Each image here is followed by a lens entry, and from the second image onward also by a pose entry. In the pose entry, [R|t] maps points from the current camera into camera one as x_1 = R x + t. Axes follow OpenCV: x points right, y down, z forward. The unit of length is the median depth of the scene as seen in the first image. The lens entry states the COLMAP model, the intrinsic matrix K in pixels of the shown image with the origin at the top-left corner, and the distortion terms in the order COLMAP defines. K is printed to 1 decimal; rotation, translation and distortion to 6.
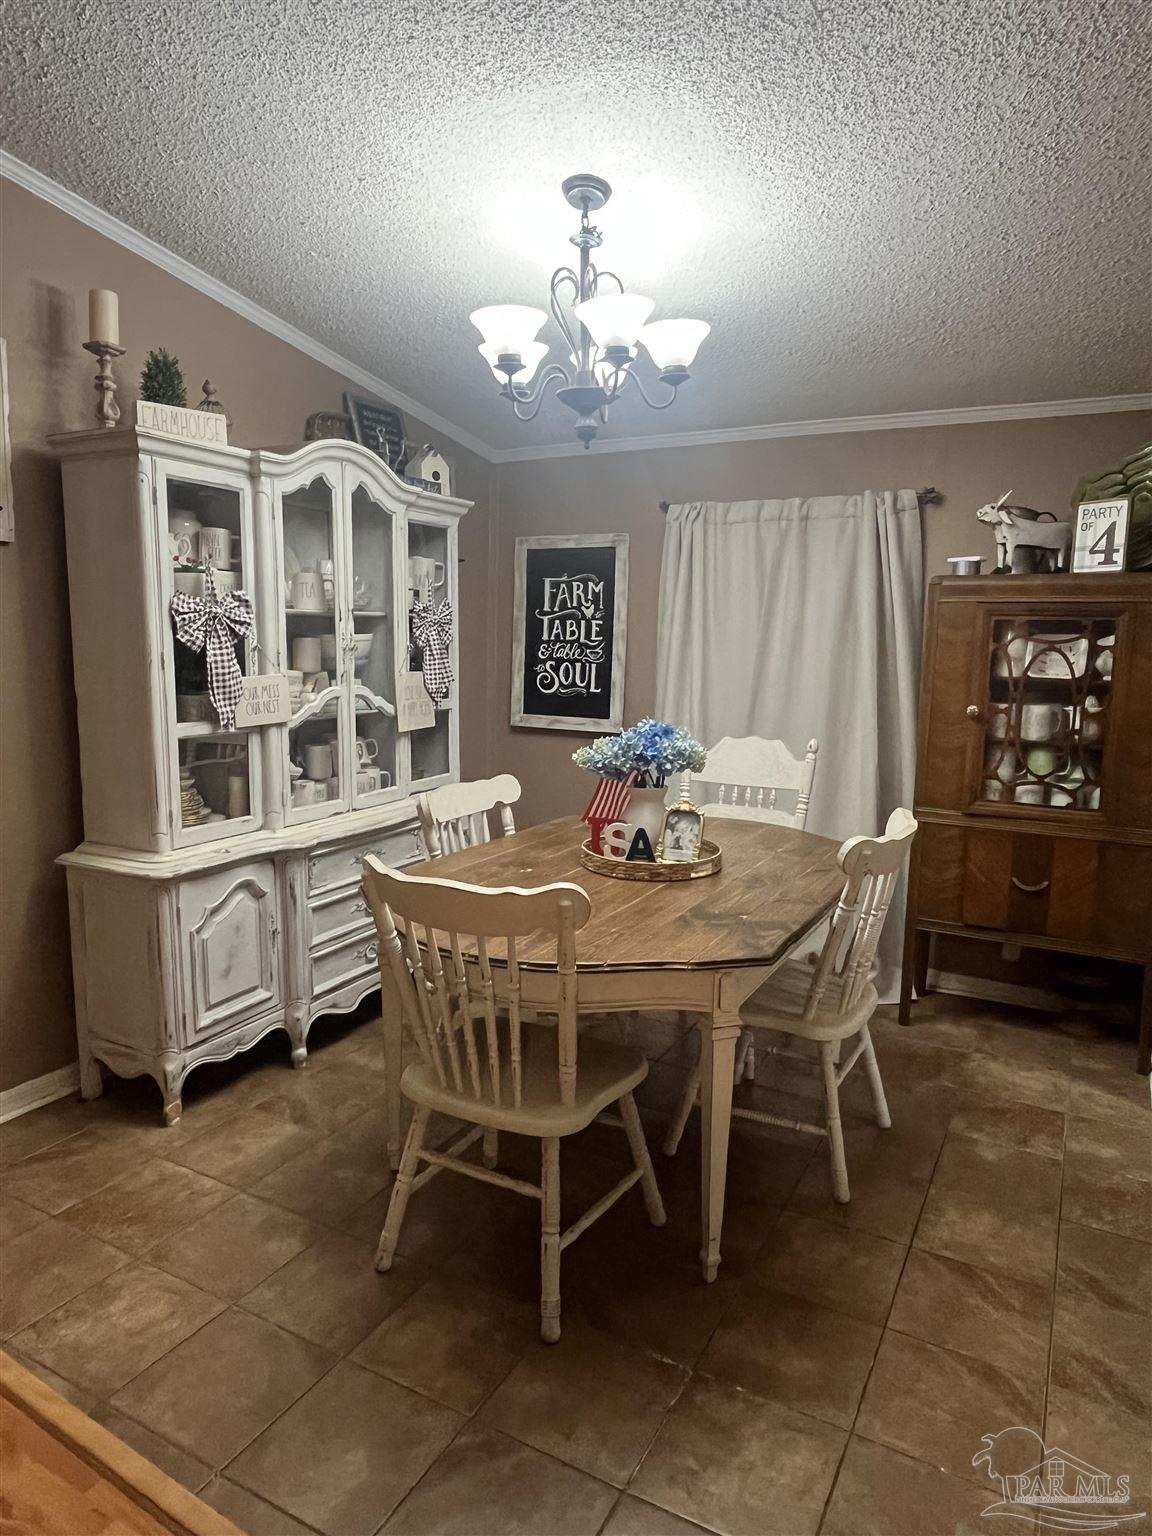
lens RADIAL K [[963.7, 0, 574.8], [0, 963.7, 764.0], [0, 0, 1]] dist [-0.006433, -0.000165]
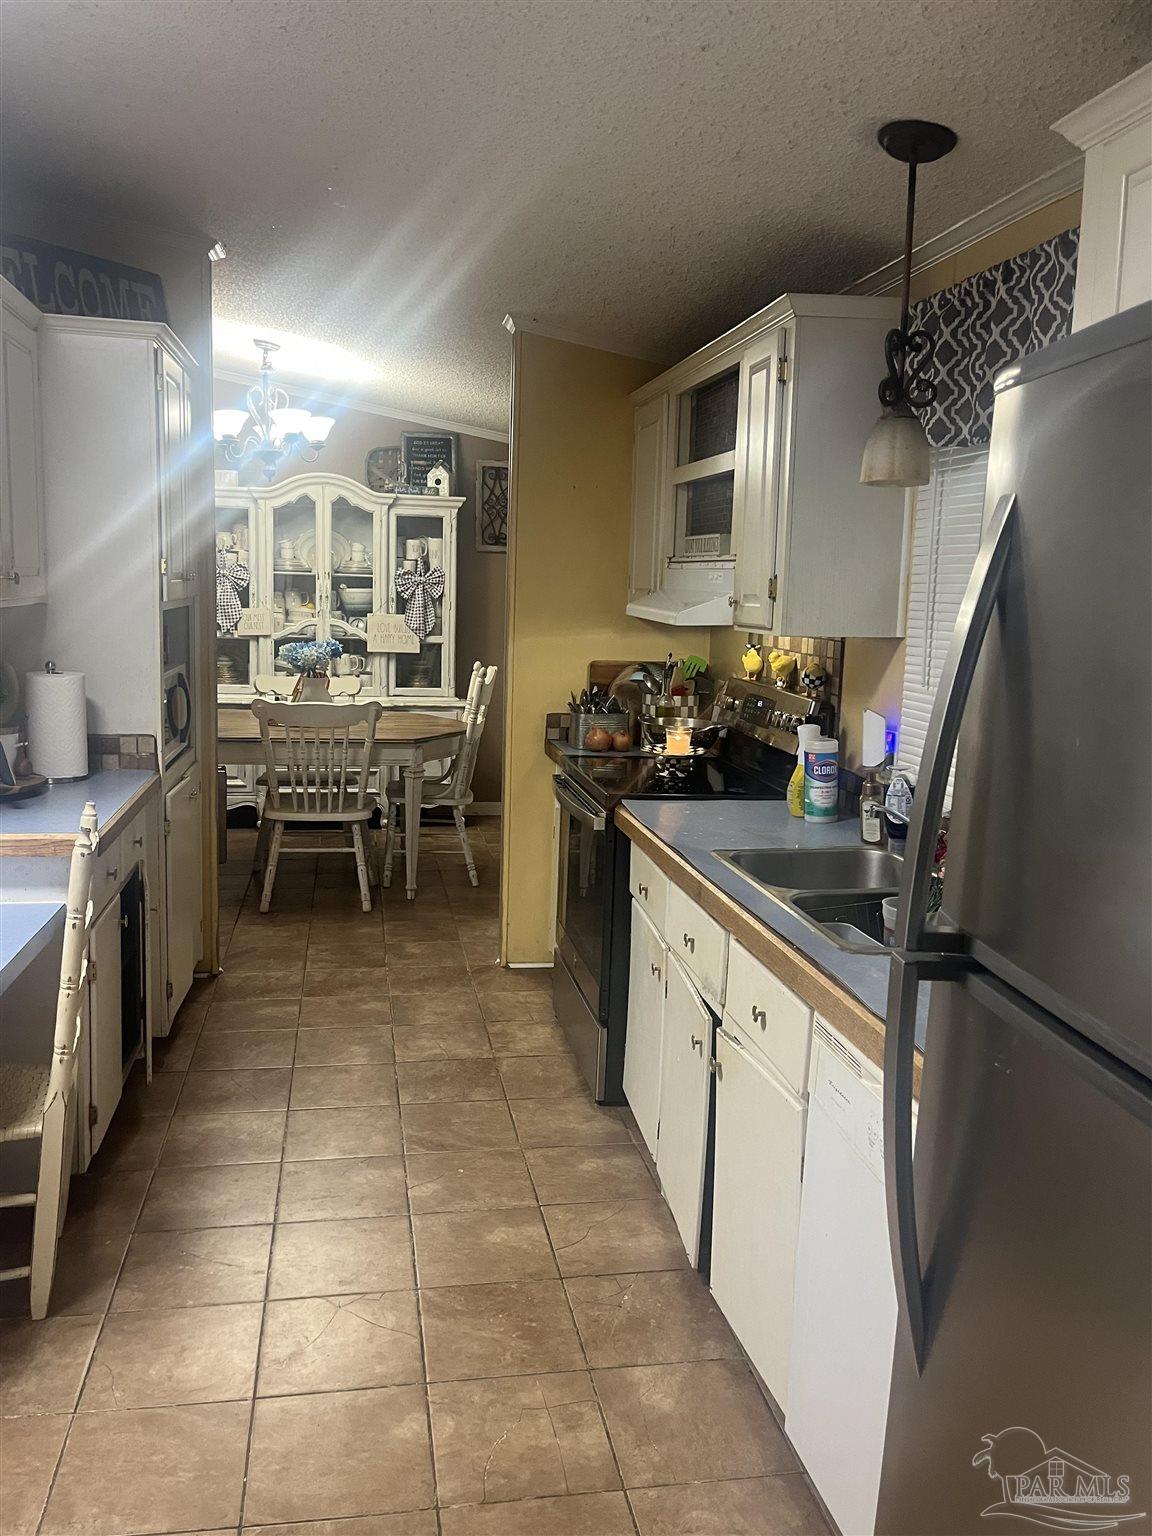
lens RADIAL K [[1195.2, 0, 579.8], [0, 1195.2, 765.3], [0, 0, 1]] dist [0.002104, -0.003133]
pose [[0.644696, 0.125816, -0.754014, 1.785141], [-0.131199, 0.989938, 0.053005, 0.002651], [0.753096, 0.064754, 0.654716, -0.000381]]
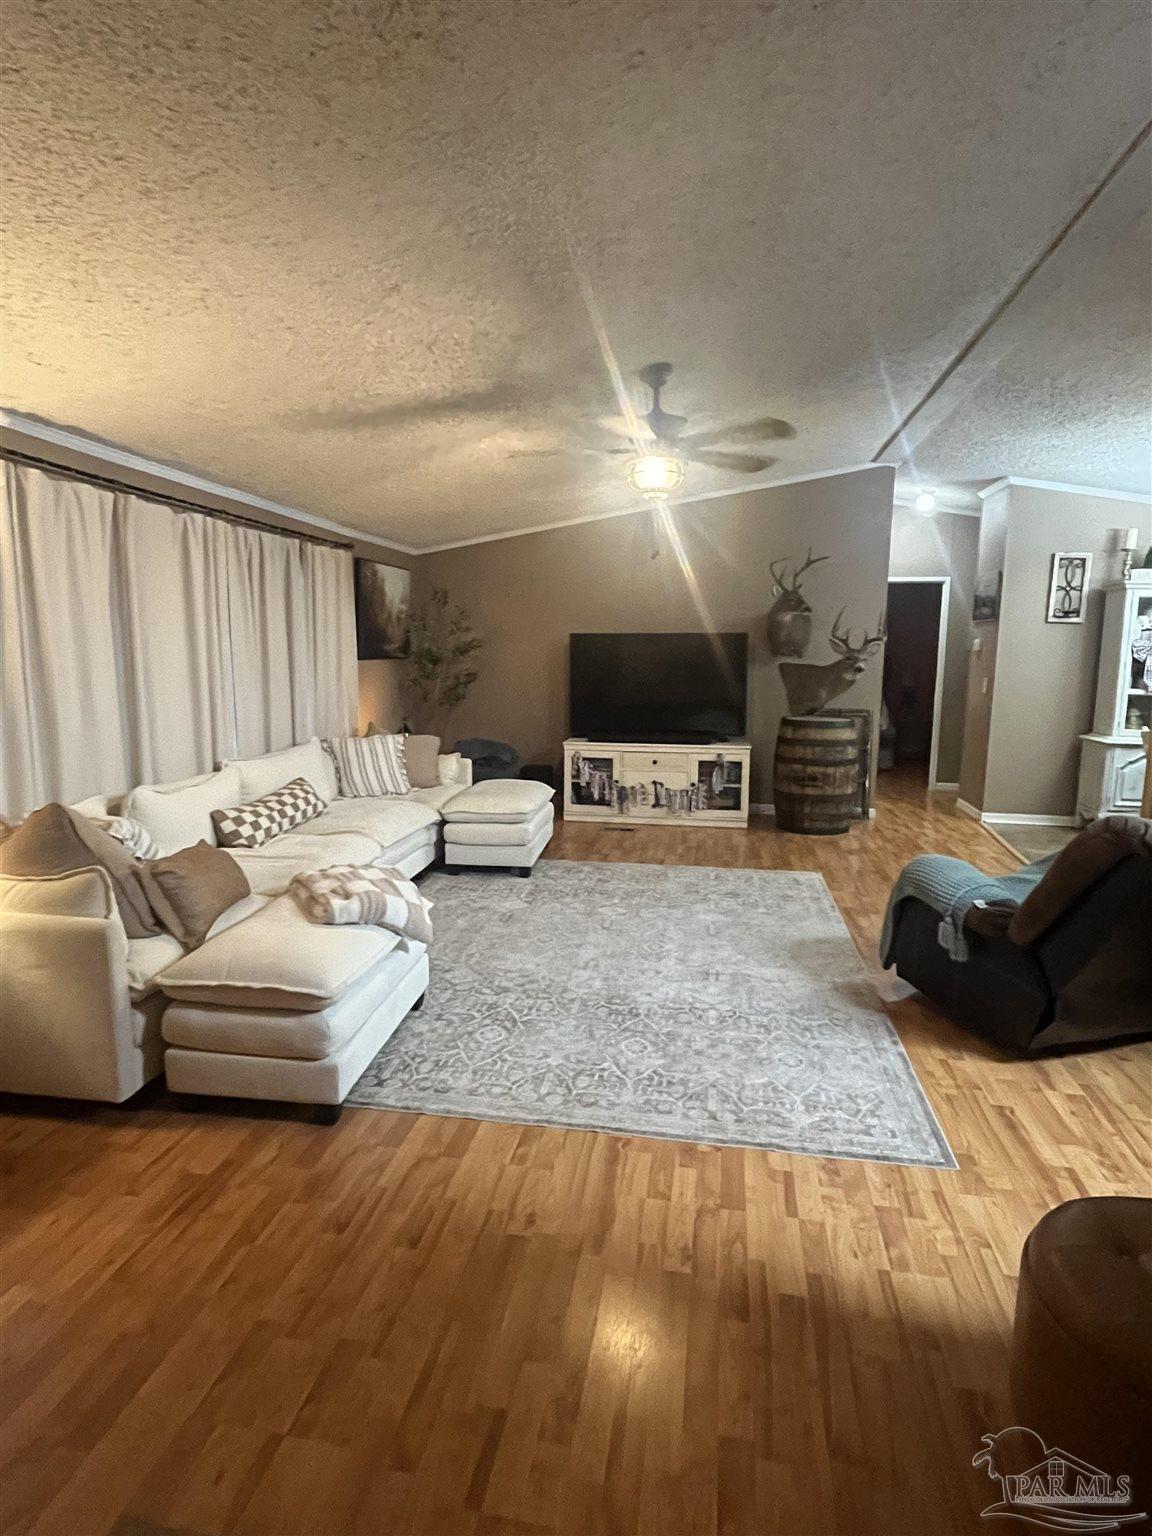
lens RADIAL K [[820.8, 0, 580.2], [0, 820.8, 770.4], [0, 0, 1]] dist [-0.002461, -0.000258]
pose [[0.331802, 0.137330, -0.933299, 1.120929], [-0.136957, 0.985878, 0.096376, 0.154662], [0.933354, 0.095844, 0.345924, -1.069386]]
